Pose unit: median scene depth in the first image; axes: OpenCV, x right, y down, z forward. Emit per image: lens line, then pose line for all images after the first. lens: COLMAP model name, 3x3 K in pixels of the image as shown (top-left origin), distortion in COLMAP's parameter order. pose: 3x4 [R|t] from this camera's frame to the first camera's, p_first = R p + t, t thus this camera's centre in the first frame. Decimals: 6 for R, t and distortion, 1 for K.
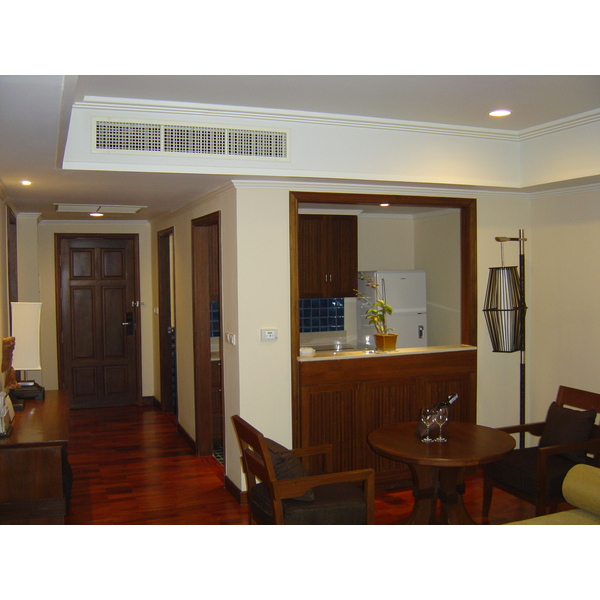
lens RADIAL K [[660.3, 0, 300.0], [0, 660.3, 300.0], [0, 0, 1]] dist [-0.134865, 0.010639]
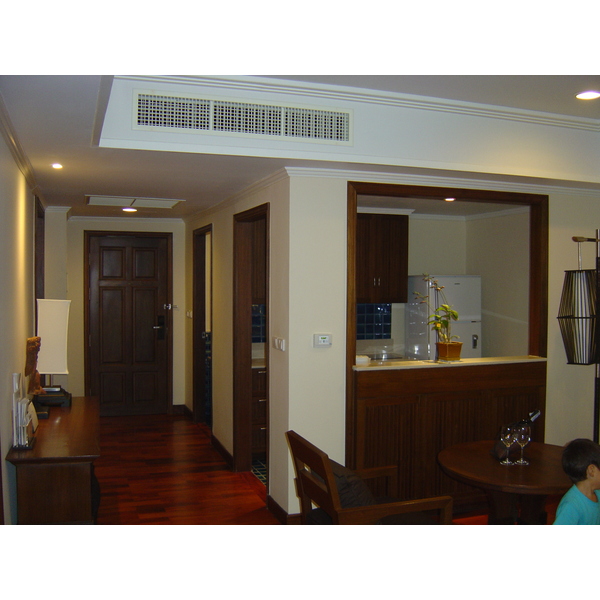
lens RADIAL K [[660.3, 0, 300.0], [0, 660.3, 300.0], [0, 0, 1]] dist [-0.134865, 0.010639]
pose [[0.999243, 0.017599, -0.034692, -0.043823], [-0.018136, 0.999720, -0.015219, 0.011277], [0.034414, 0.015837, 0.999282, 0.094472]]
